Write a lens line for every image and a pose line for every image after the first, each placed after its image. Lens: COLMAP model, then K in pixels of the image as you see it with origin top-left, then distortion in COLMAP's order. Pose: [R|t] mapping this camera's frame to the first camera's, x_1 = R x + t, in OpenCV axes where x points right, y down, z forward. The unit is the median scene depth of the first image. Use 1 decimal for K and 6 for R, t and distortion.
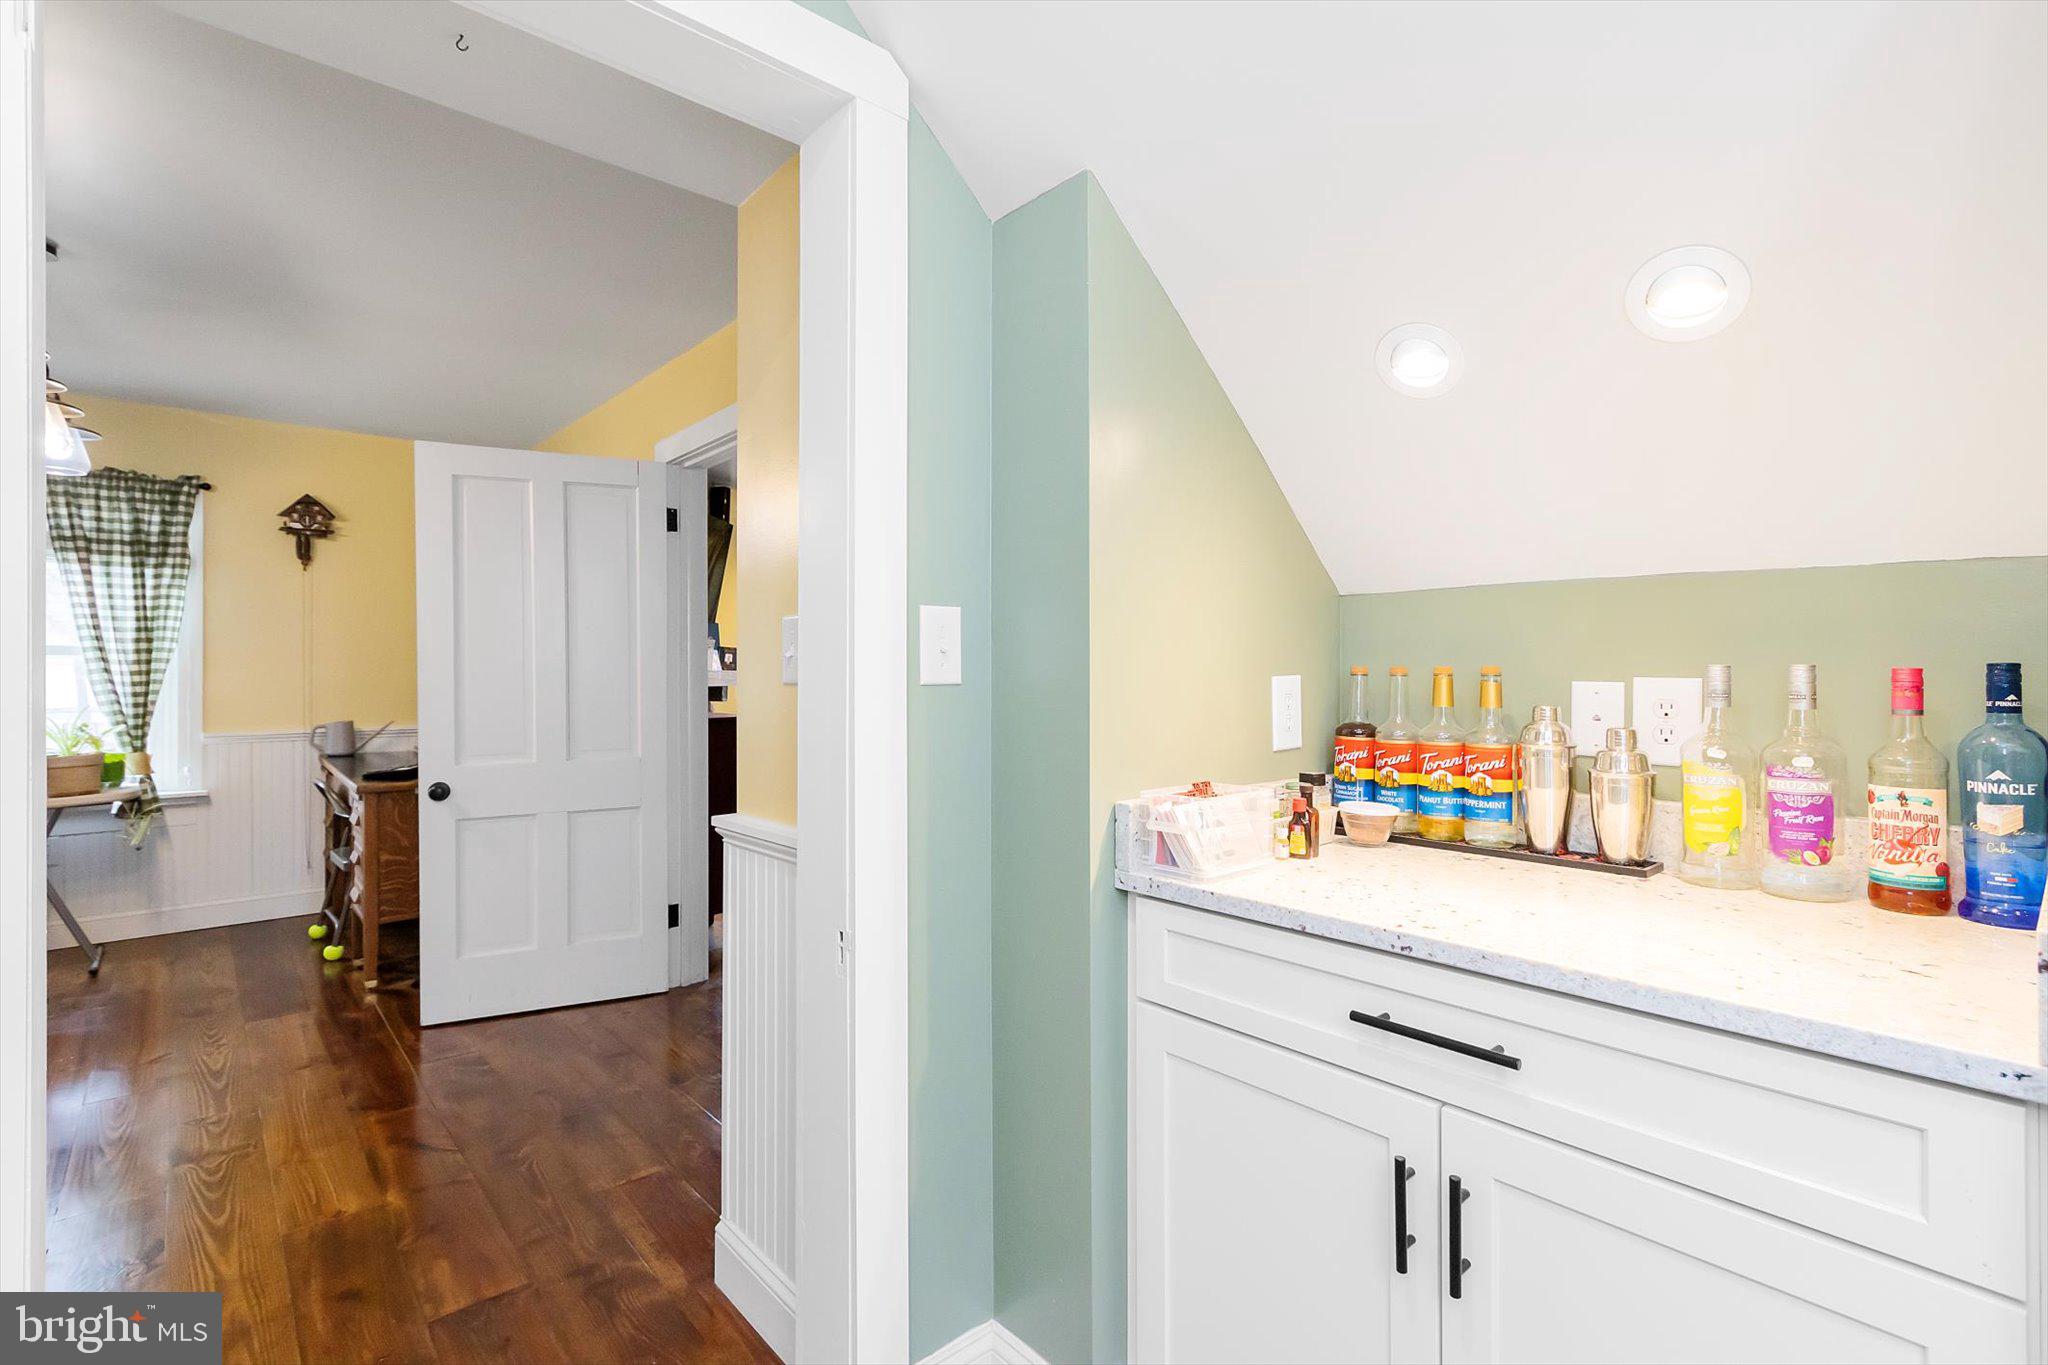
lens RADIAL K [[938.3, 0, 1027.0], [0, 938.3, 666.8], [0, 0, 1]] dist [-0.000110, -0.000931]
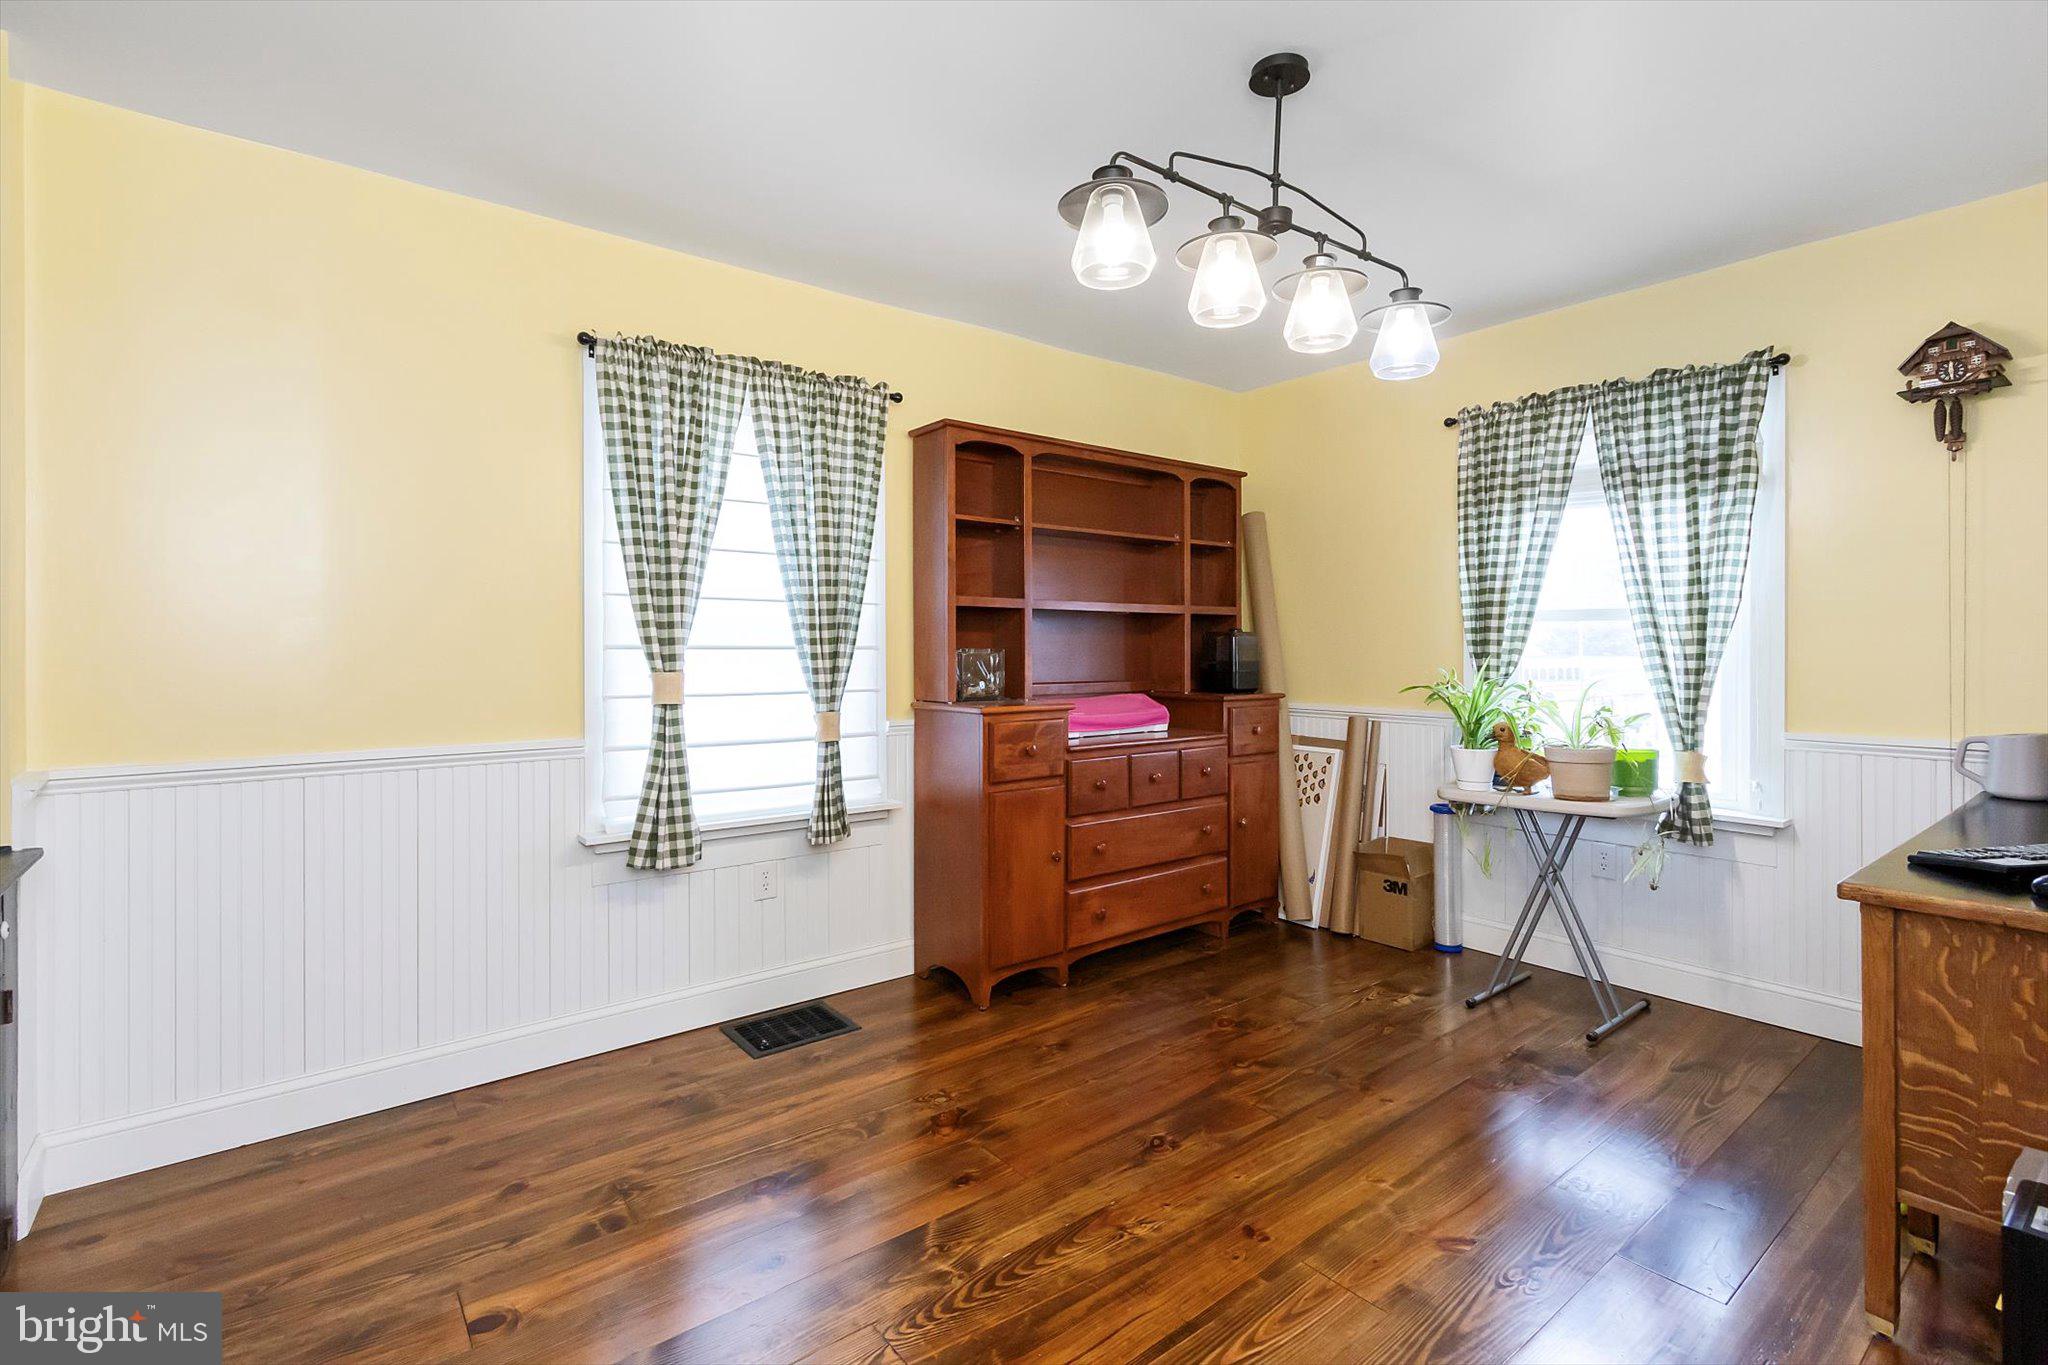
lens RADIAL K [[938.3, 0, 1038.0], [0, 938.3, 650.5], [0, 0, 1]] dist [-0.000110, -0.000931]
pose [[-0.046187, 0.000658, -0.998933, -0.200647], [0.001658, 0.999998, 0.000582, 0.011929], [0.998931, -0.001629, -0.046189, 0.528902]]
